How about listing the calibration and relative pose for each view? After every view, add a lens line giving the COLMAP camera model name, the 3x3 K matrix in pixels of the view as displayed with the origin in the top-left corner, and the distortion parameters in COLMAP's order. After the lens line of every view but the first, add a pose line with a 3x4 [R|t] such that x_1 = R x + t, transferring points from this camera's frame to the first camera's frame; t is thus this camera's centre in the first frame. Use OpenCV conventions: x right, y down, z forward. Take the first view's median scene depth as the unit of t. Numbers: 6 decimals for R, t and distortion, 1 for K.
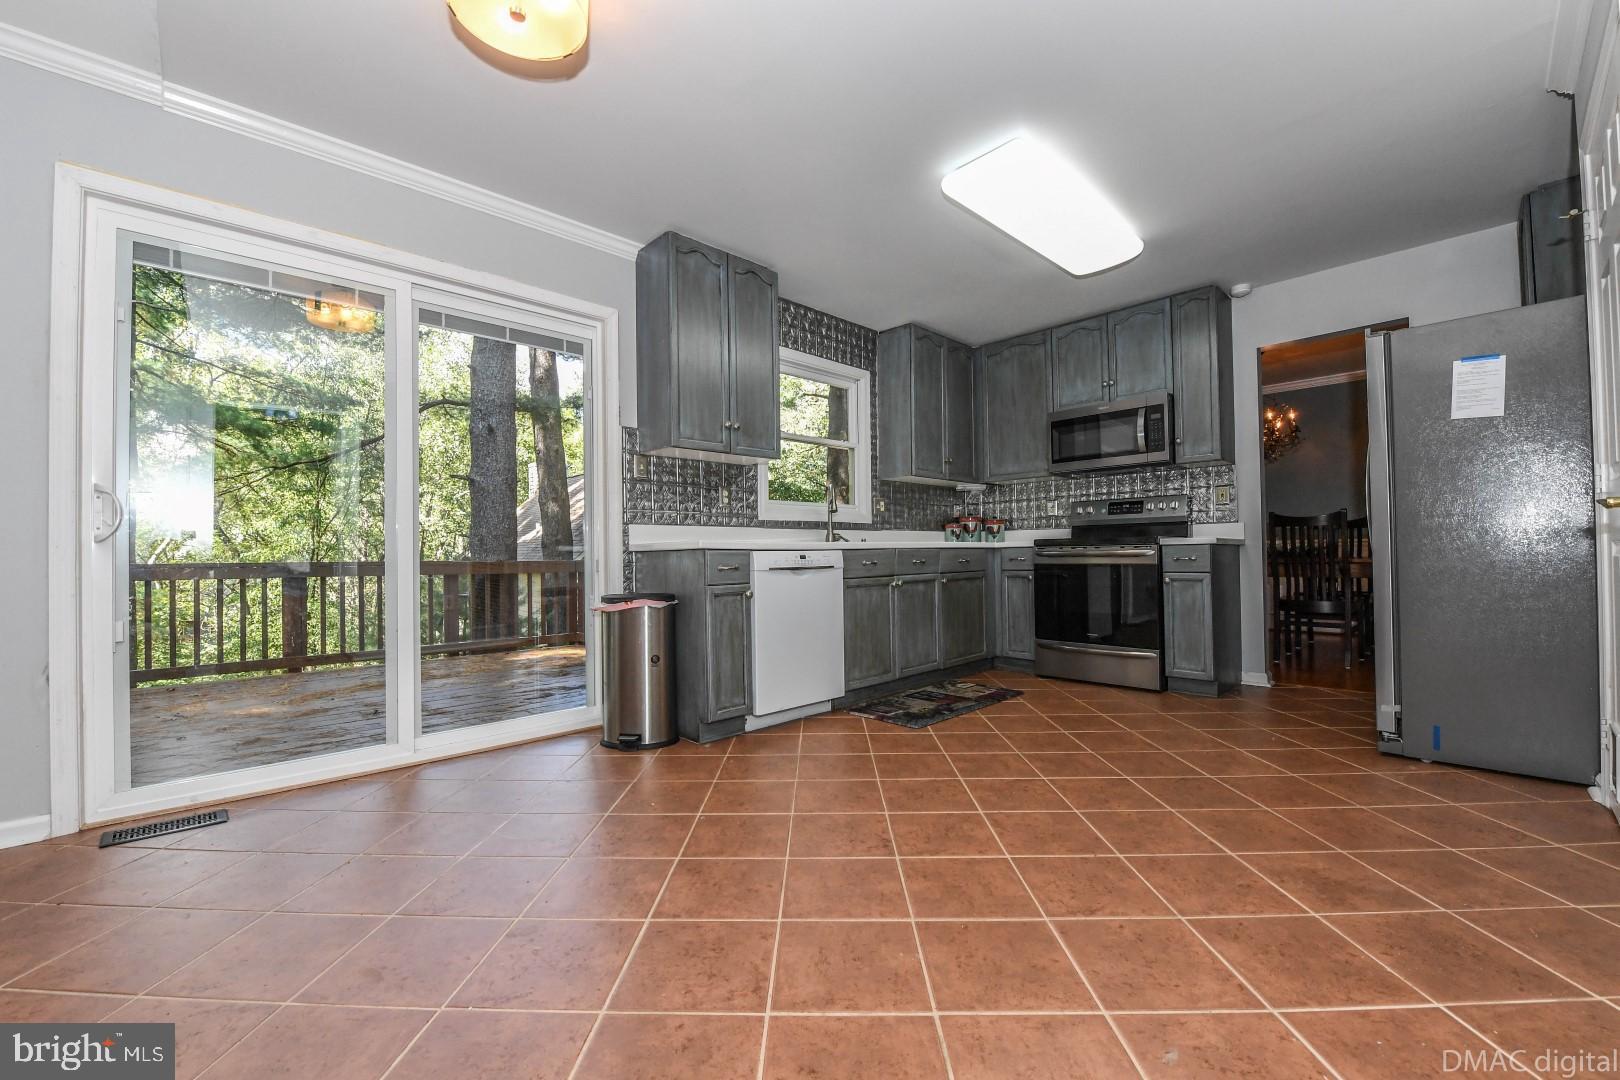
lens RADIAL K [[641.7, 0, 808.8], [0, 641.7, 542.9], [0, 0, 1]] dist [-0.018807, -0.000901]
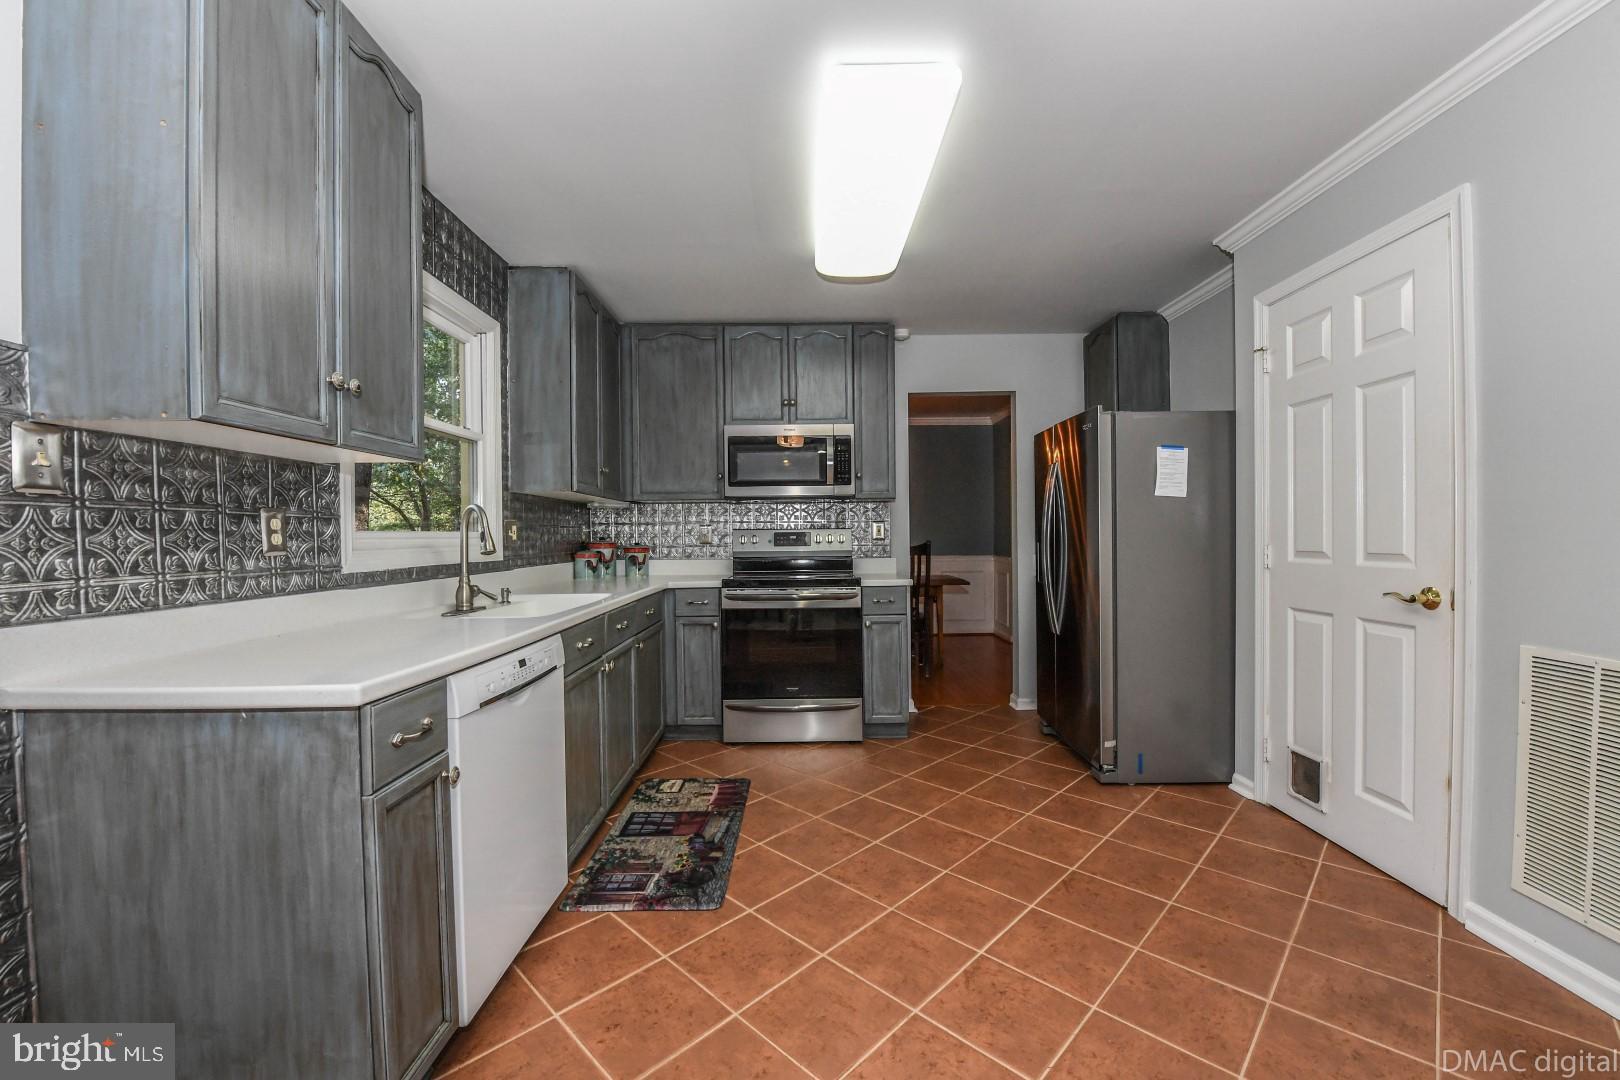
lens RADIAL K [[641.7, 0, 808.9], [0, 641.7, 544.0], [0, 0, 1]] dist [-0.018807, -0.000901]
pose [[0.688282, -0.001400, 0.725442, -0.190995], [-0.012031, 0.999839, 0.013345, -0.071566], [-0.725343, -0.017913, 0.688154, 0.404852]]
